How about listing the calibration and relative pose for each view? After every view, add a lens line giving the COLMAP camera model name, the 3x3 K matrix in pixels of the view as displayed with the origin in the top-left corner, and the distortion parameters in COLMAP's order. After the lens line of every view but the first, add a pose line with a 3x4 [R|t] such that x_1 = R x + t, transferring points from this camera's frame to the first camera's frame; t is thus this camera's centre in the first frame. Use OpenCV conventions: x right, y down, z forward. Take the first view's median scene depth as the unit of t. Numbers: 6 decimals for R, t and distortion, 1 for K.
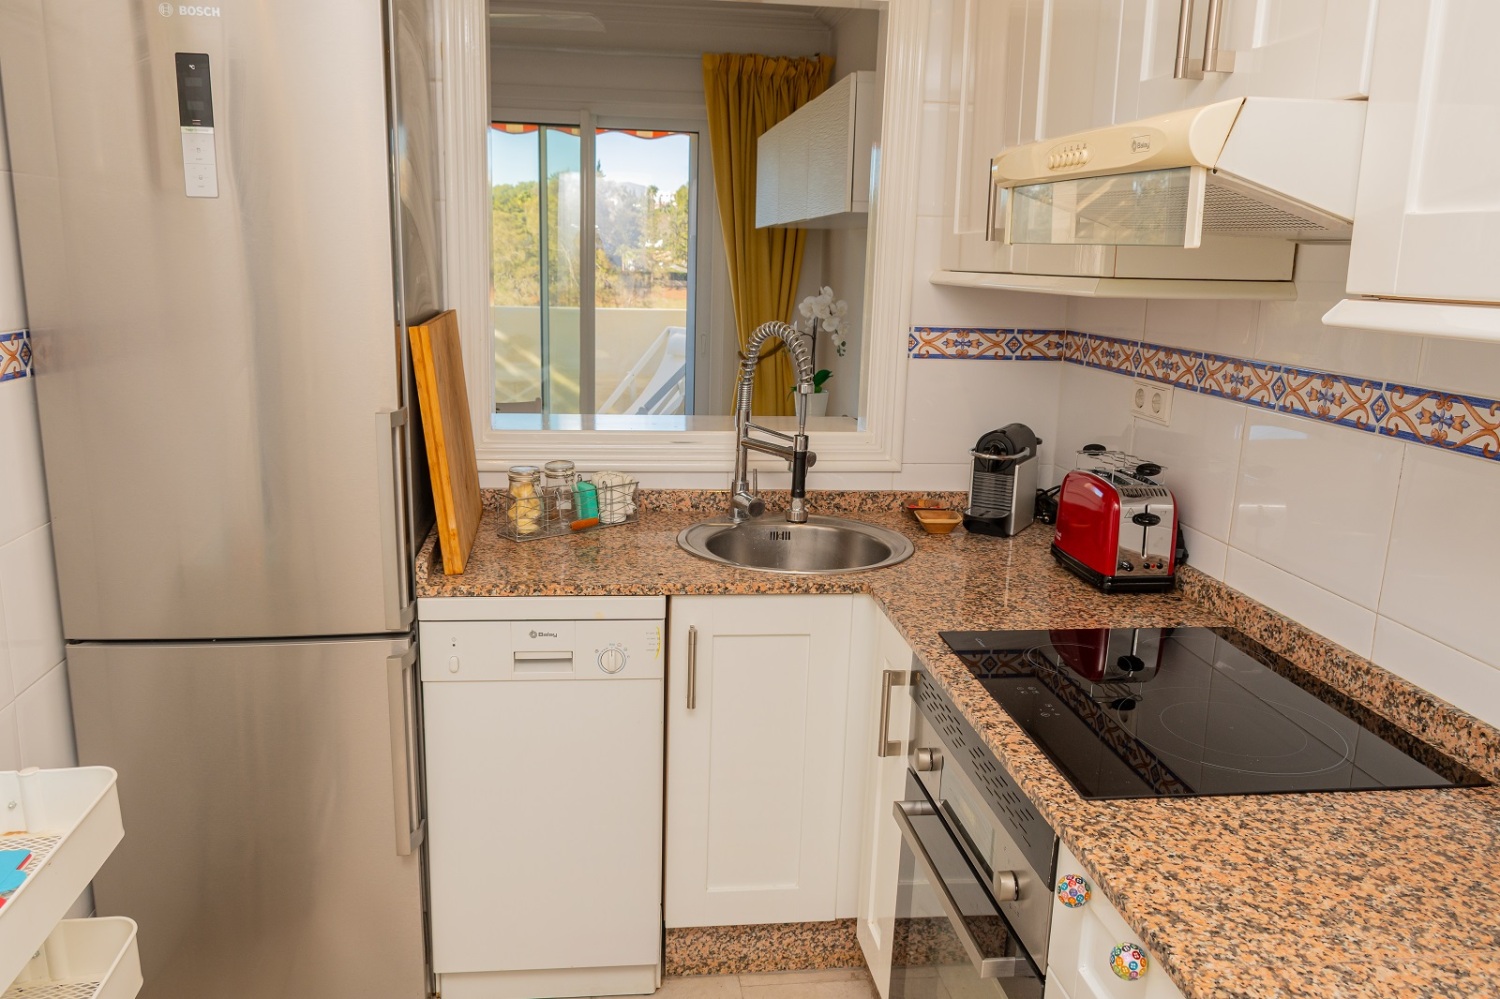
lens RADIAL K [[1145.6, 0, 748.9], [0, 1145.6, 510.9], [0, 0, 1]] dist [-0.009650, 0.006876]
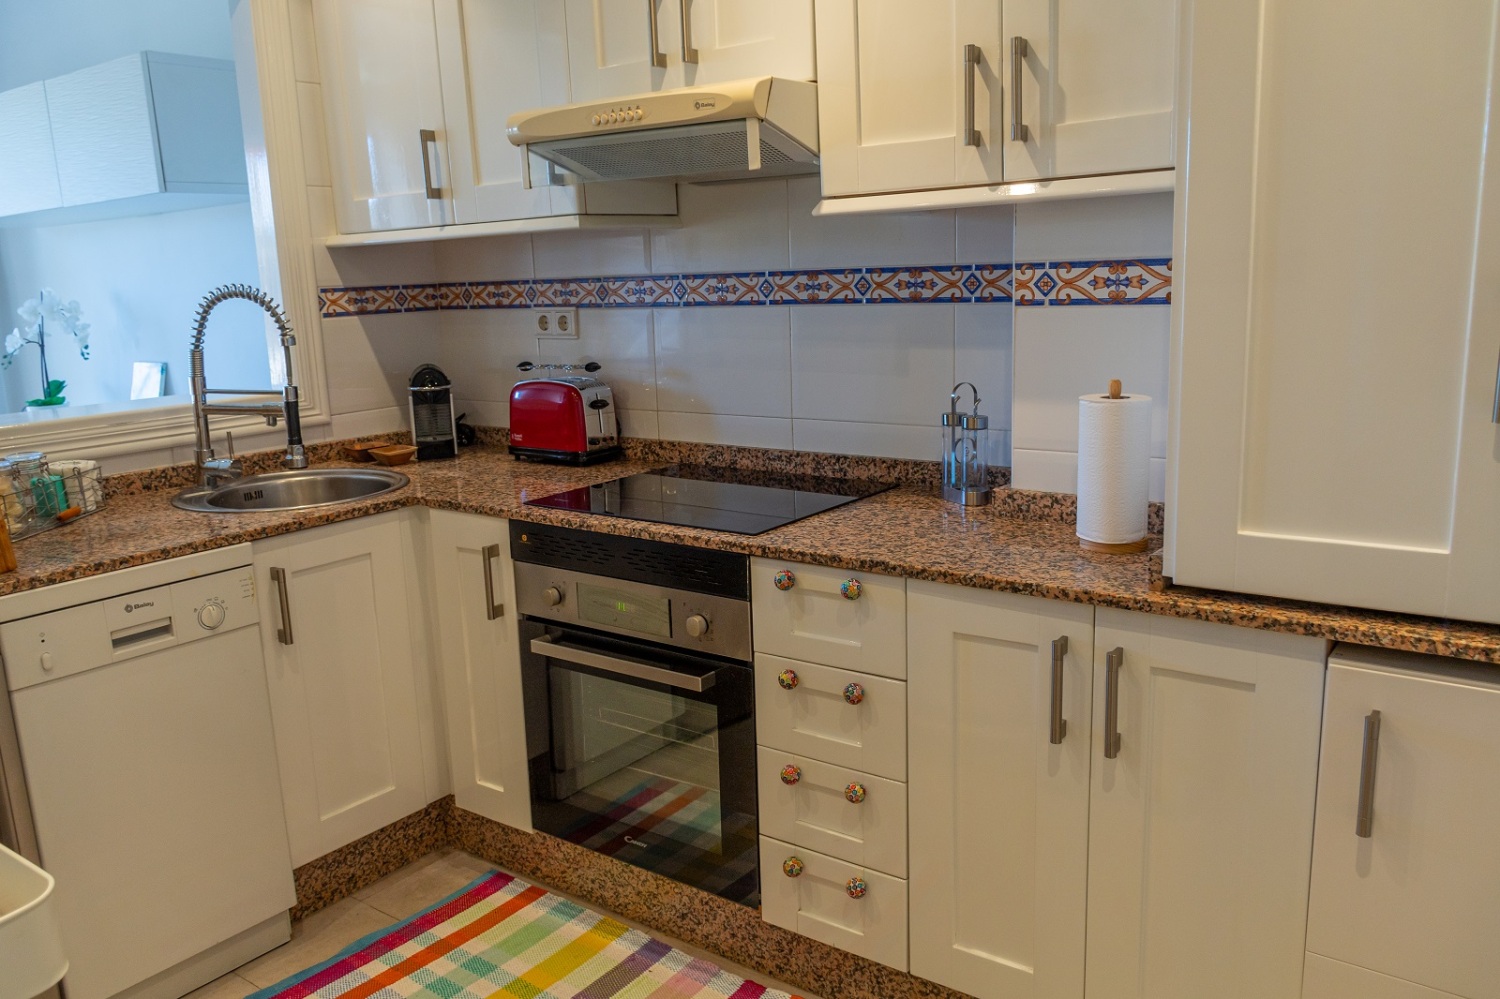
lens RADIAL K [[1145.6, 0, 748.9], [0, 1145.6, 510.9], [0, 0, 1]] dist [-0.009650, 0.006876]
pose [[0.690327, -0.201497, 0.694873, -0.473350], [0.211538, 0.974679, 0.072480, 0.067697], [-0.691882, 0.096957, 0.715471, -0.053560]]
